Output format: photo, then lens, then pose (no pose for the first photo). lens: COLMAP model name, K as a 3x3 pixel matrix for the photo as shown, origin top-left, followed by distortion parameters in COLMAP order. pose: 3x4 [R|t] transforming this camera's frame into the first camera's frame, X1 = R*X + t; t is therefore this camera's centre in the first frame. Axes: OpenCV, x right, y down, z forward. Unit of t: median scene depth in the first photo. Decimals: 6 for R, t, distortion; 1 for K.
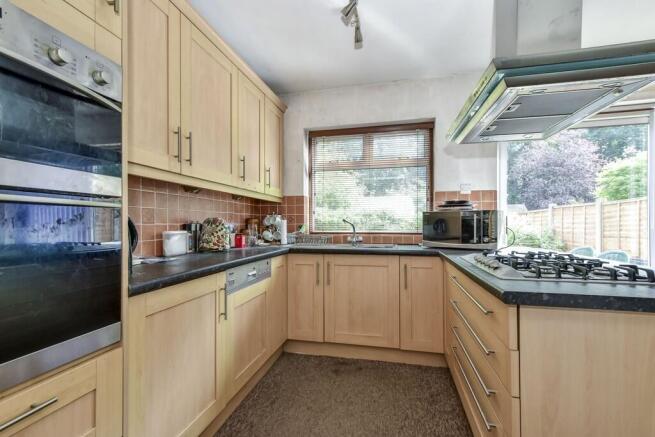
lens RADIAL K [[287.5, 0, 322.0], [0, 287.5, 224.1], [0, 0, 1]] dist [-0.020675, 0.001823]
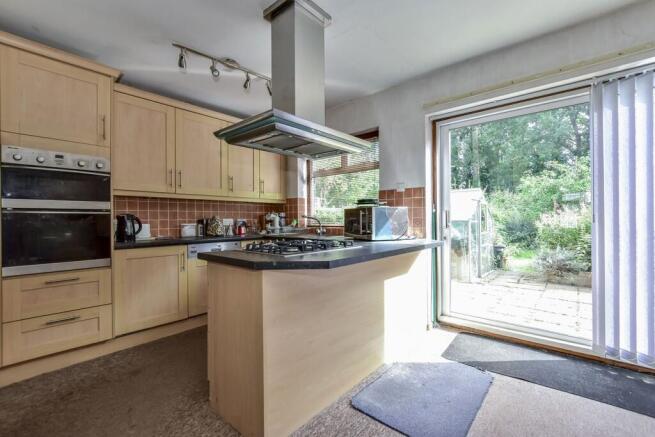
lens RADIAL K [[287.5, 0, 326.2], [0, 287.5, 219.7], [0, 0, 1]] dist [-0.020675, 0.001823]
pose [[0.891278, -0.004508, -0.453434, 0.917703], [0.005804, 0.999982, 0.001467, 0.001314], [0.453420, -0.003939, 0.891289, -0.166117]]
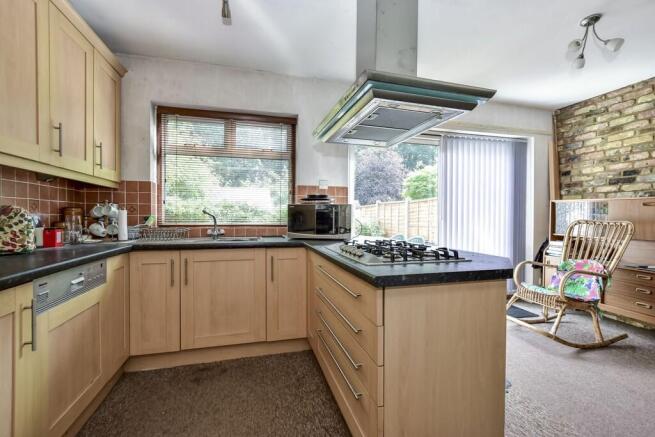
lens RADIAL K [[287.5, 0, 329.1], [0, 287.5, 220.5], [0, 0, 1]] dist [-0.020675, 0.001823]
pose [[0.871585, -0.001210, 0.490242, -0.025530], [-0.006845, 0.999869, 0.014637, -0.001195], [-0.490196, -0.016113, 0.871463, 0.027578]]
